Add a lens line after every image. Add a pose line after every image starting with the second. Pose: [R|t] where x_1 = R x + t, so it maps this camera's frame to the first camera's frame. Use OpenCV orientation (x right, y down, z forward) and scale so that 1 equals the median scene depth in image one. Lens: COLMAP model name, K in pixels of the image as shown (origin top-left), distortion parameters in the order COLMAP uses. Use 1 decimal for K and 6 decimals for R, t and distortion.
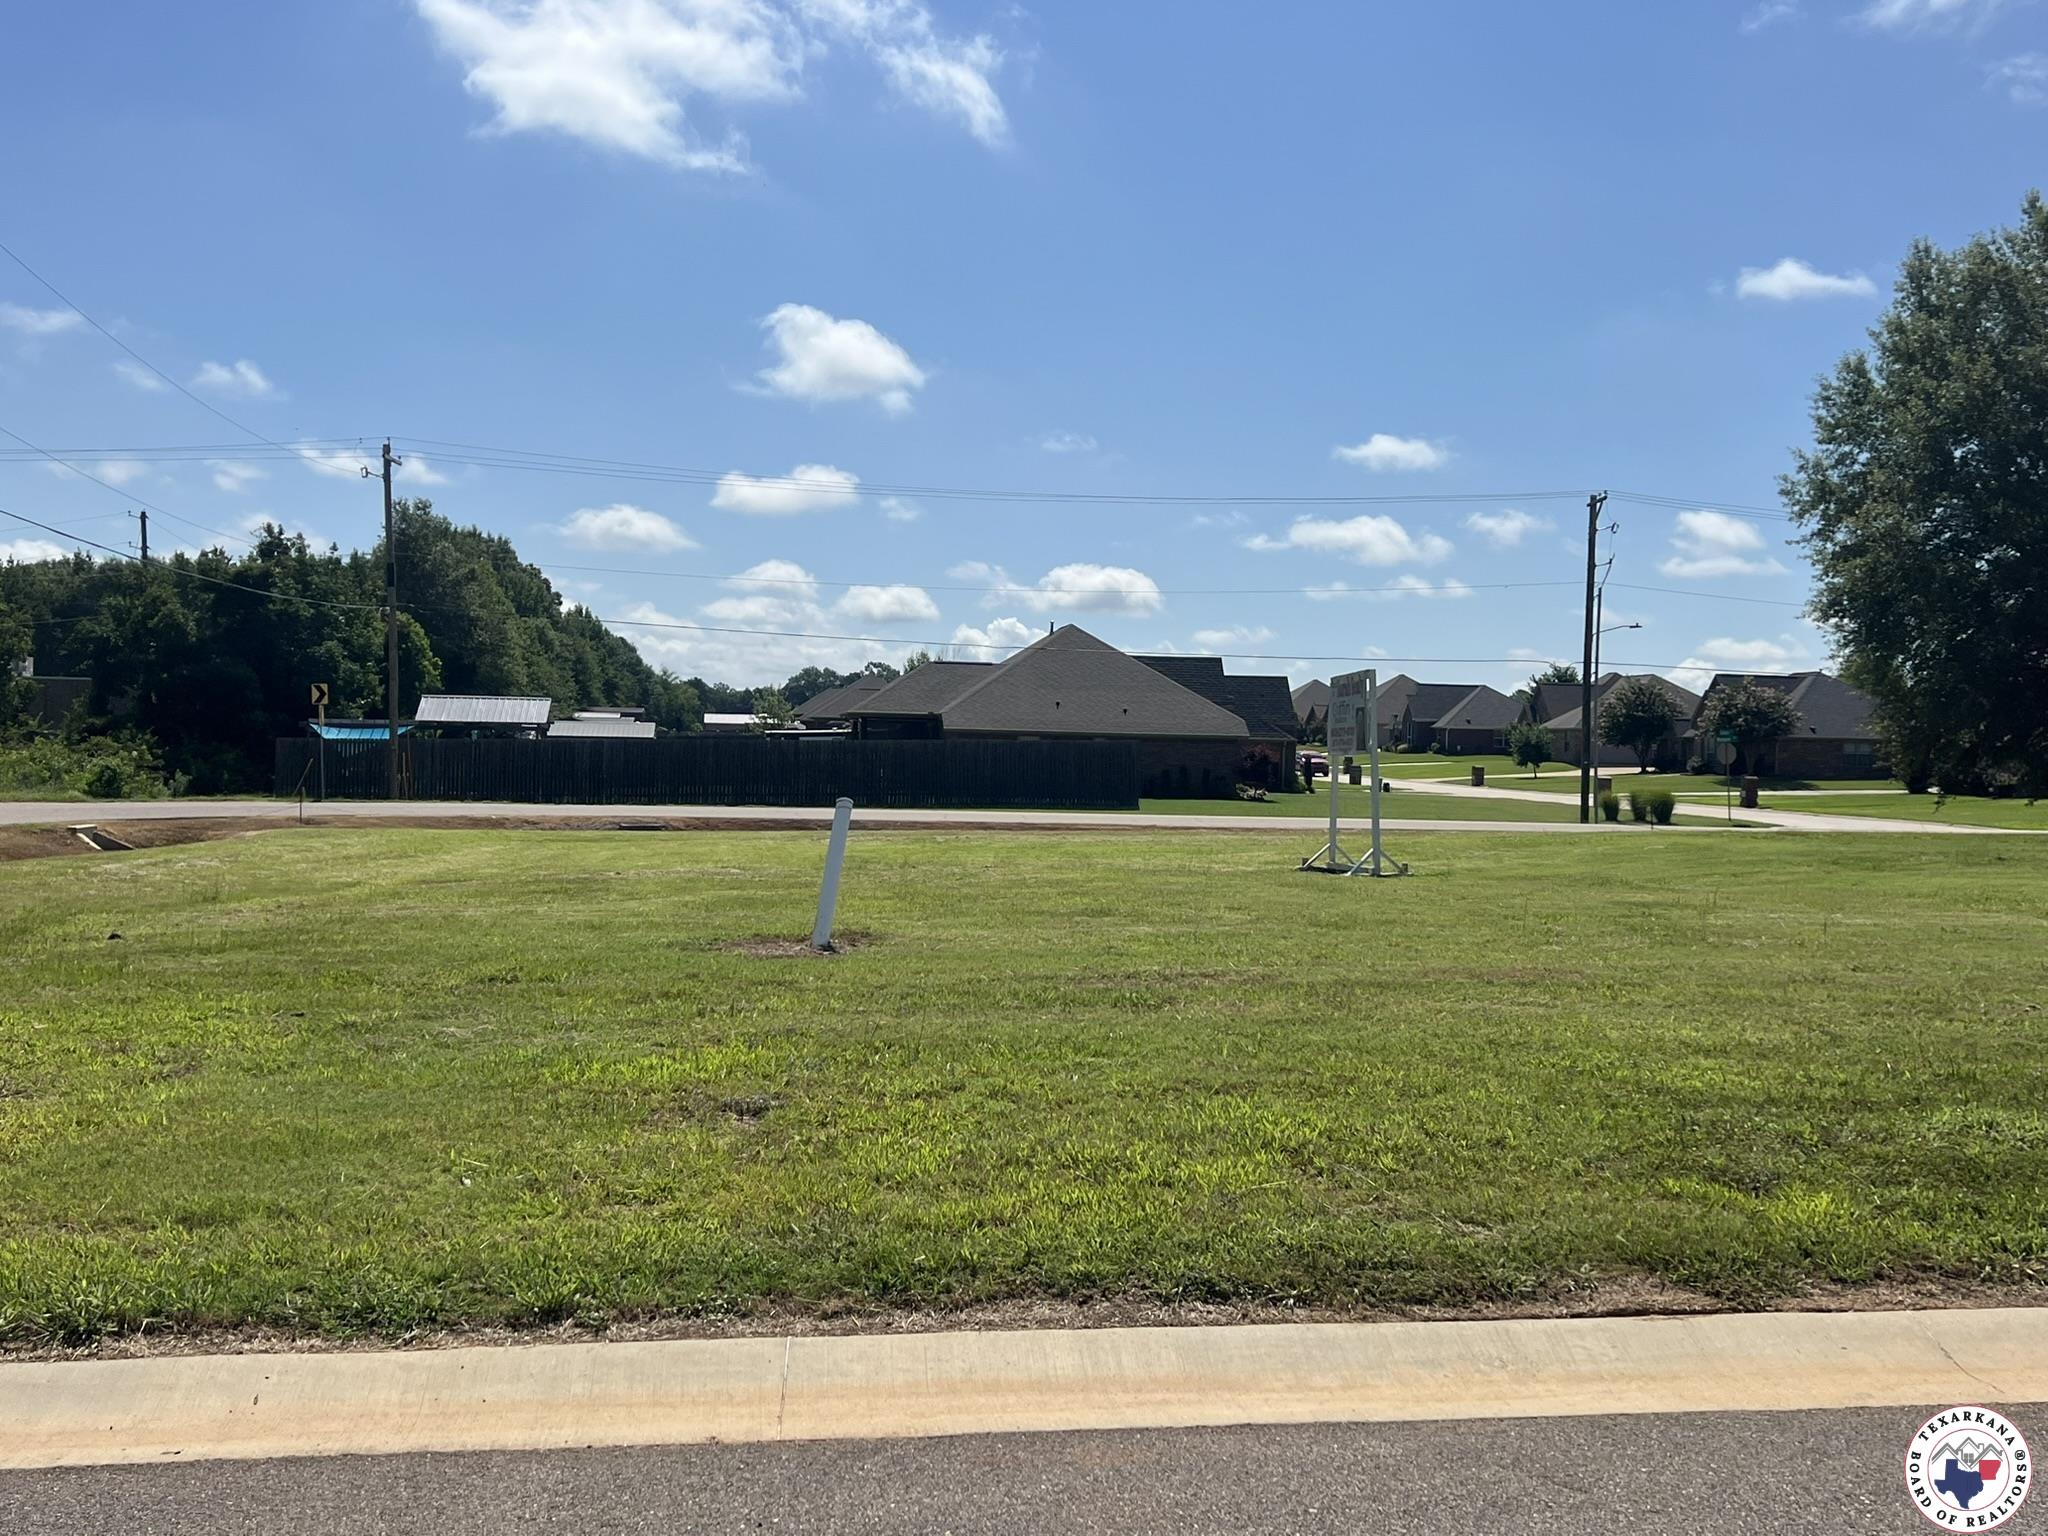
lens RADIAL K [[2056.3, 0, 1024.0], [0, 2056.3, 768.0], [0, 0, 1]] dist [0.047574, -0.038120]
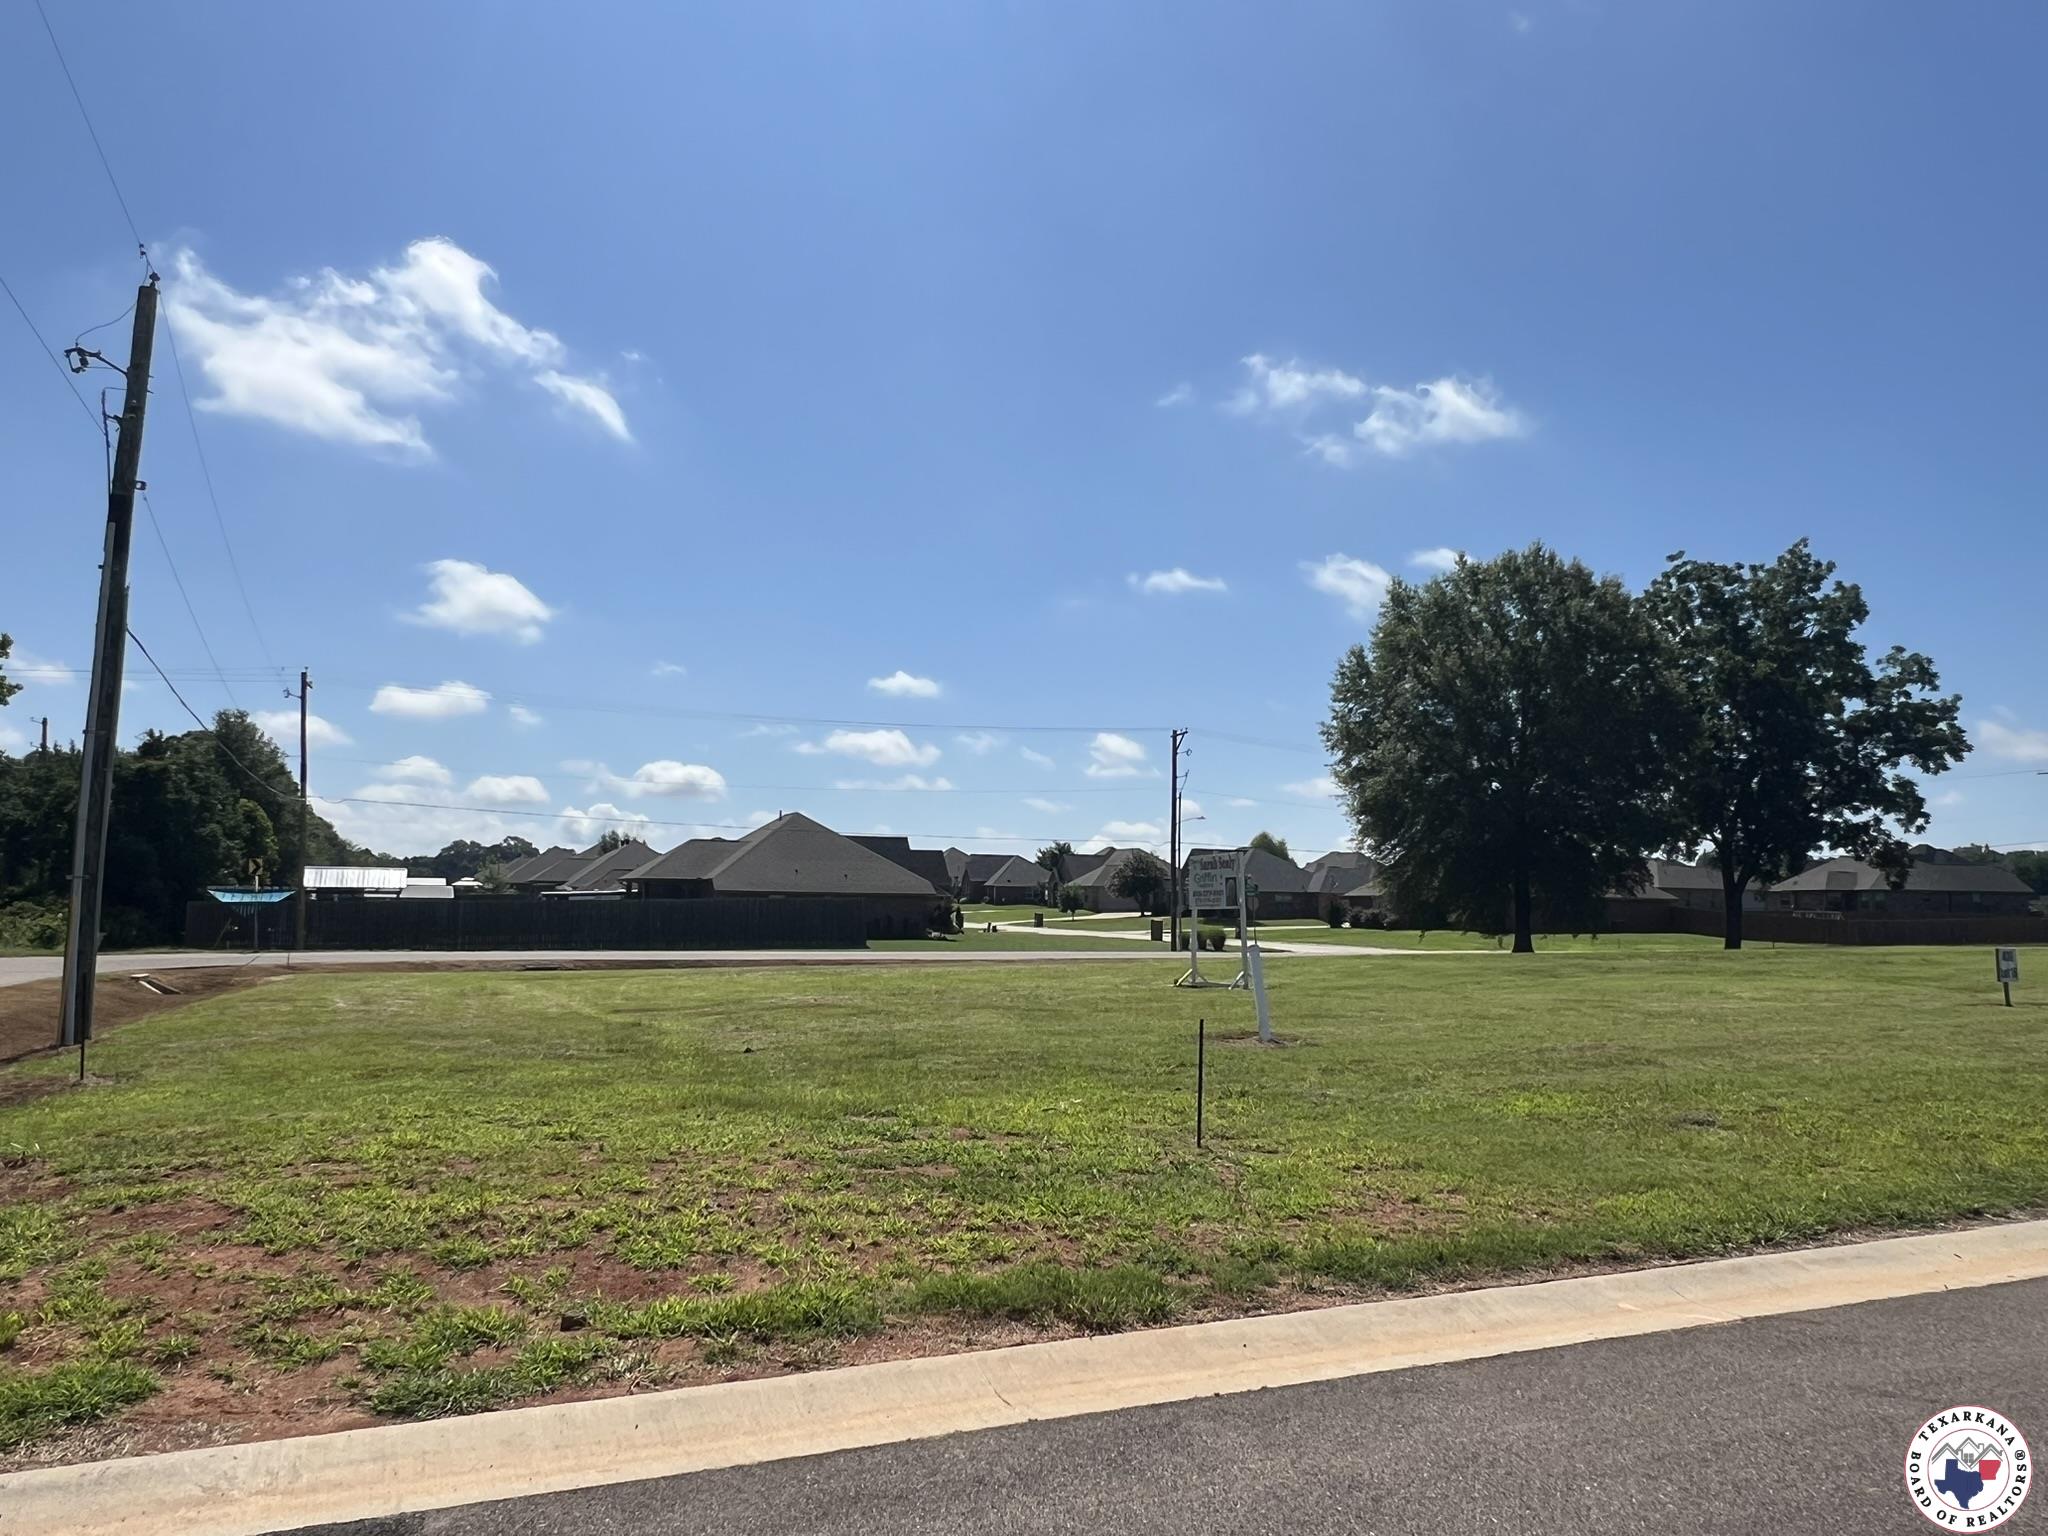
lens RADIAL K [[1538.5, 0, 1024.0], [0, 1538.5, 768.0], [0, 0, 1]] dist [-0.000919, -0.006305]
pose [[0.962504, 0.014018, 0.270906, -0.088866], [0.011831, 0.995544, -0.093549, -0.001484], [-0.271010, 0.093246, 0.958049, -0.018963]]
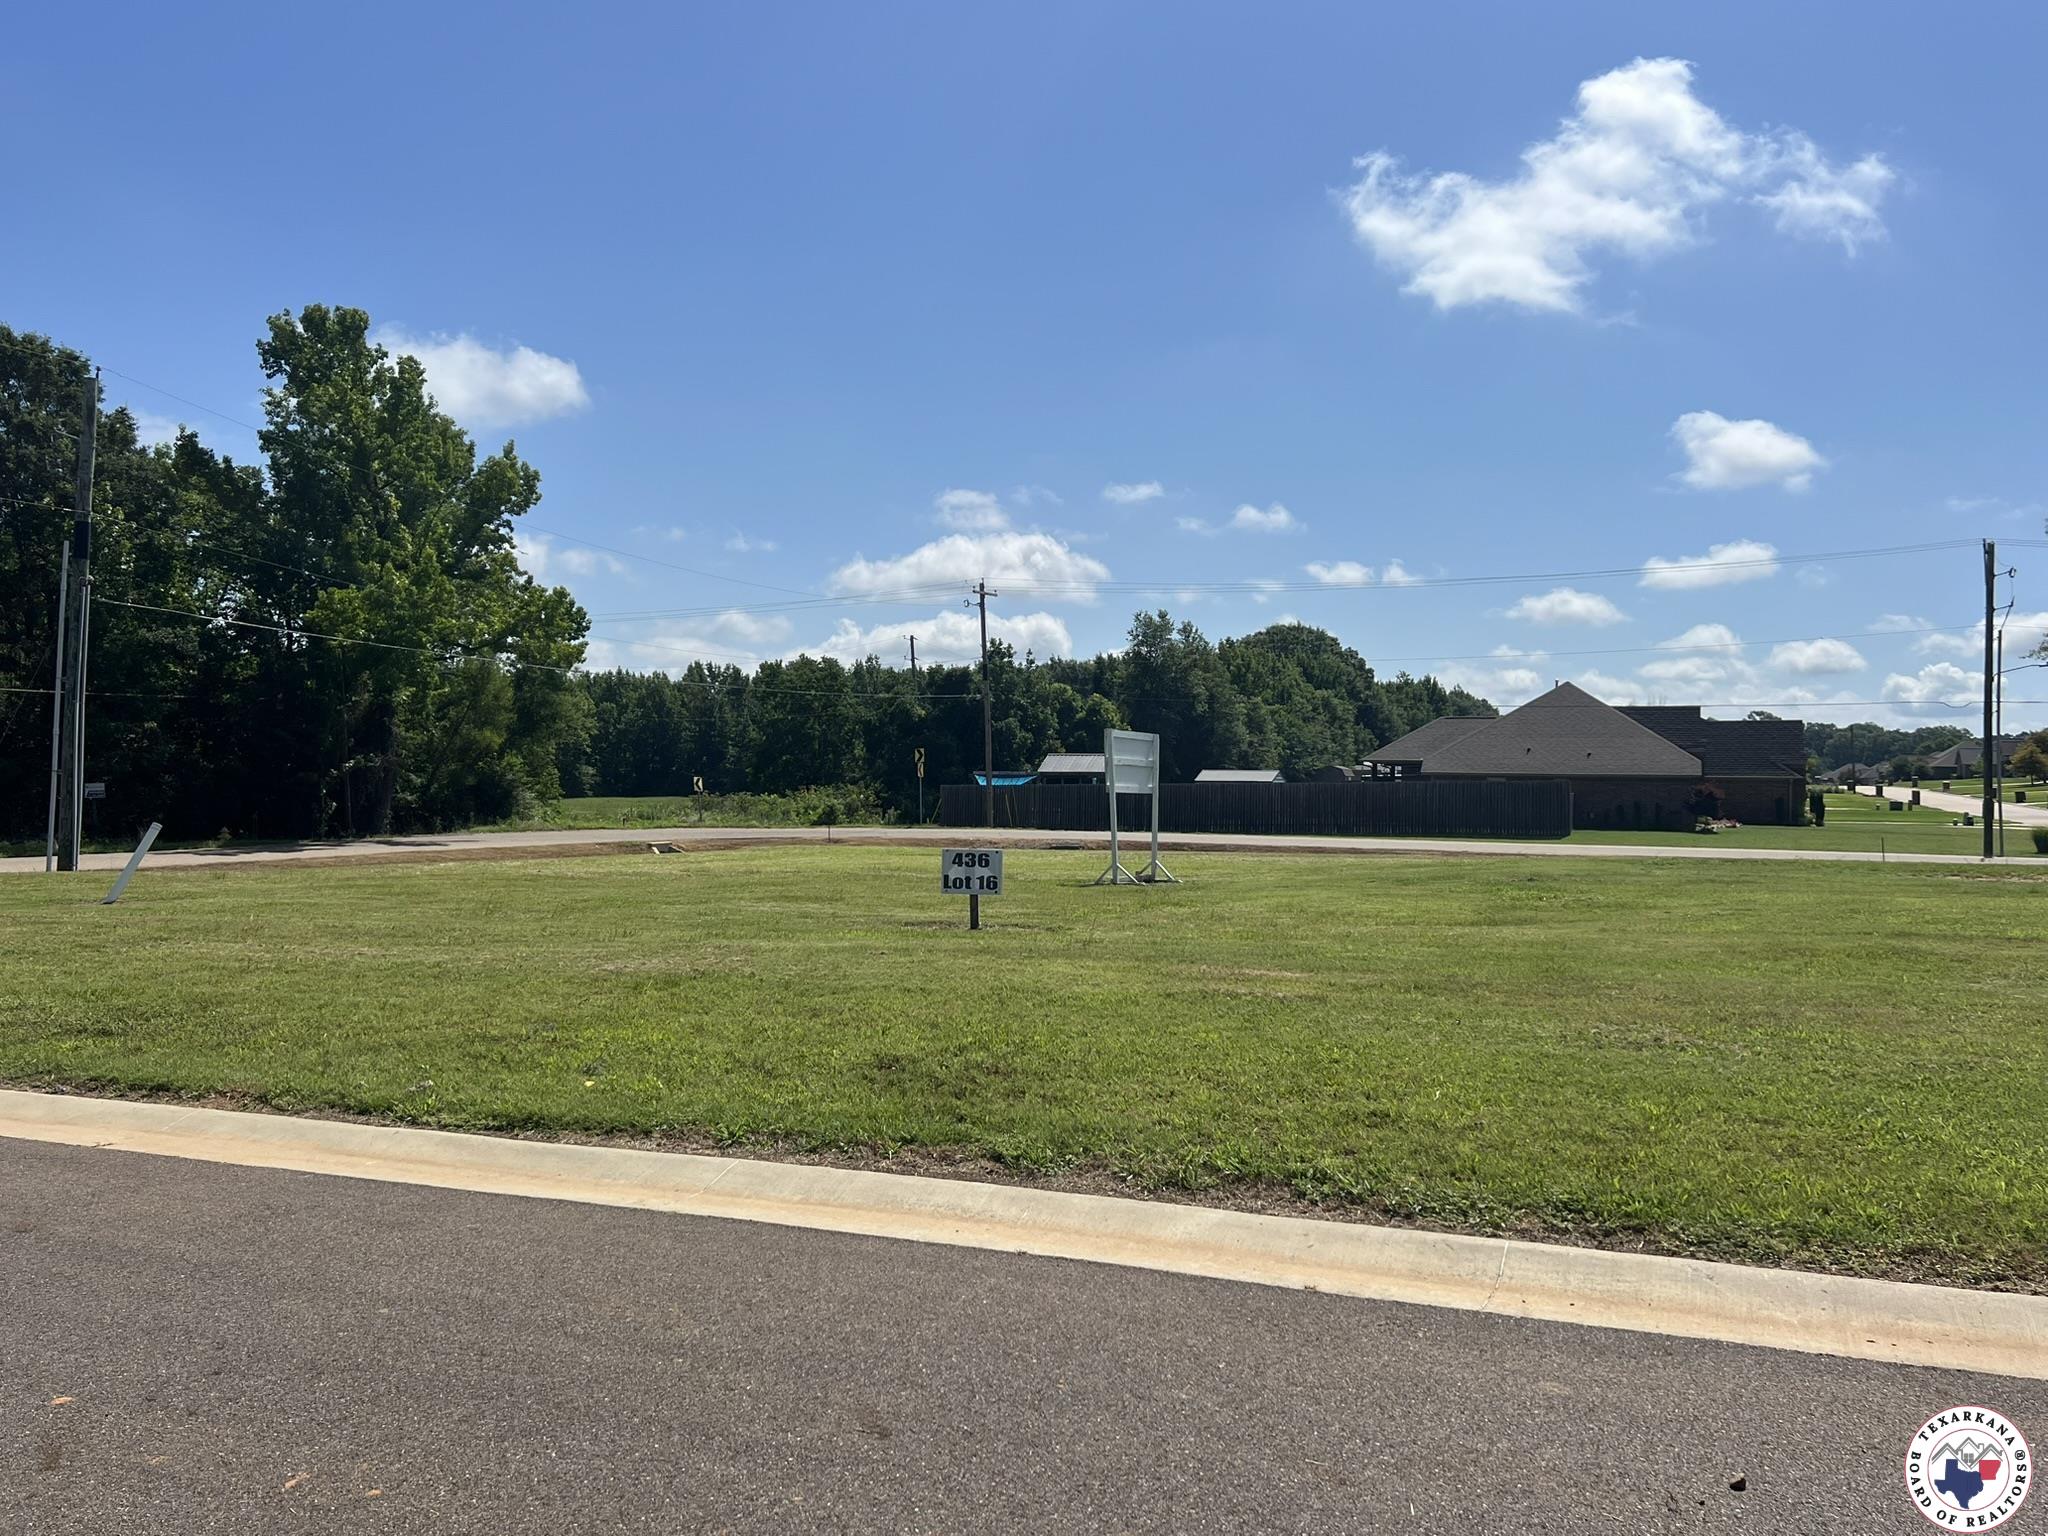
lens RADIAL K [[1637.1, 0, 1029.2], [0, 1637.1, 711.8], [0, 0, 1]] dist [-0.008131, -0.003140]
pose [[0.850094, -0.032565, -0.525623, 0.205773], [0.003220, 0.998389, -0.056647, -0.000205], [0.526621, 0.046463, 0.848830, 0.026496]]
